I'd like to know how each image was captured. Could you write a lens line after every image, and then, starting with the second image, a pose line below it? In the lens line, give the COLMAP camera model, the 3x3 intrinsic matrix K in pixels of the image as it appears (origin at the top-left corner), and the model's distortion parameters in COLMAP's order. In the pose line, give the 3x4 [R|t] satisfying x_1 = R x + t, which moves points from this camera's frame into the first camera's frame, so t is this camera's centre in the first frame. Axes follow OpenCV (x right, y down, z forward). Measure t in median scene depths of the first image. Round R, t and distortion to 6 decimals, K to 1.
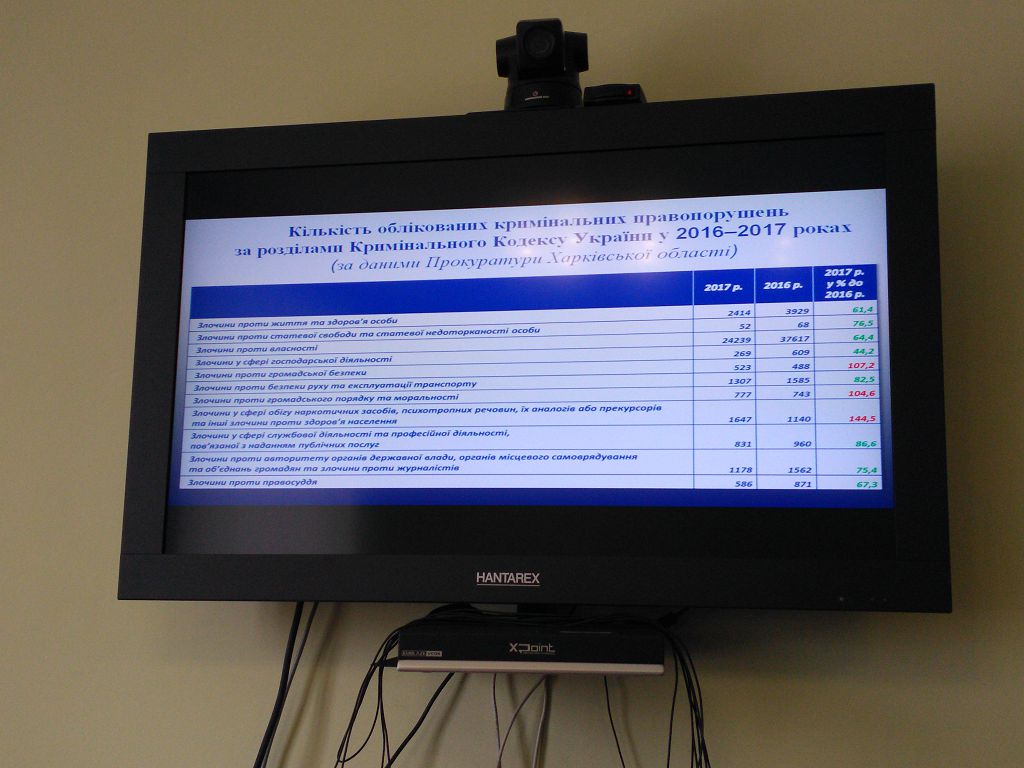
lens RADIAL K [[776.4, 0, 512.0], [0, 776.4, 384.0], [0, 0, 1]] dist [0.084285, 0.000360]
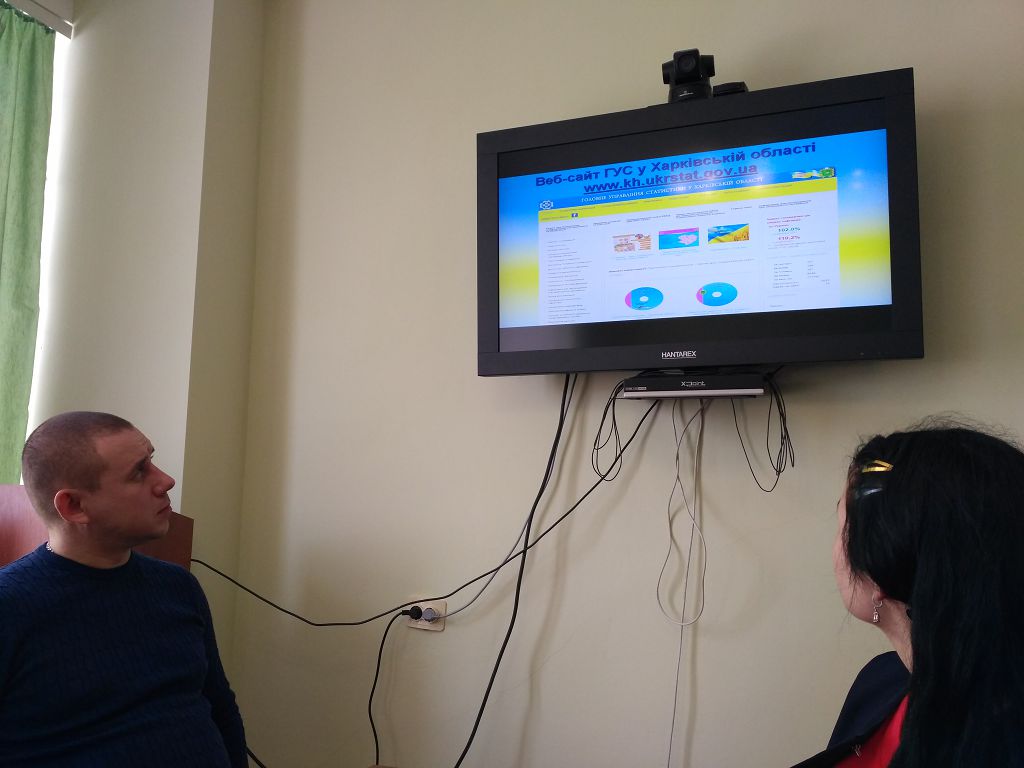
lens RADIAL K [[883.3, 0, 512.0], [0, 883.3, 384.0], [0, 0, 1]] dist [0.067196, 0.000994]
pose [[0.985203, -0.036294, -0.167506, -0.044722], [0.041059, 0.998842, 0.025070, 0.241485], [0.166402, -0.031576, 0.985552, -1.143619]]
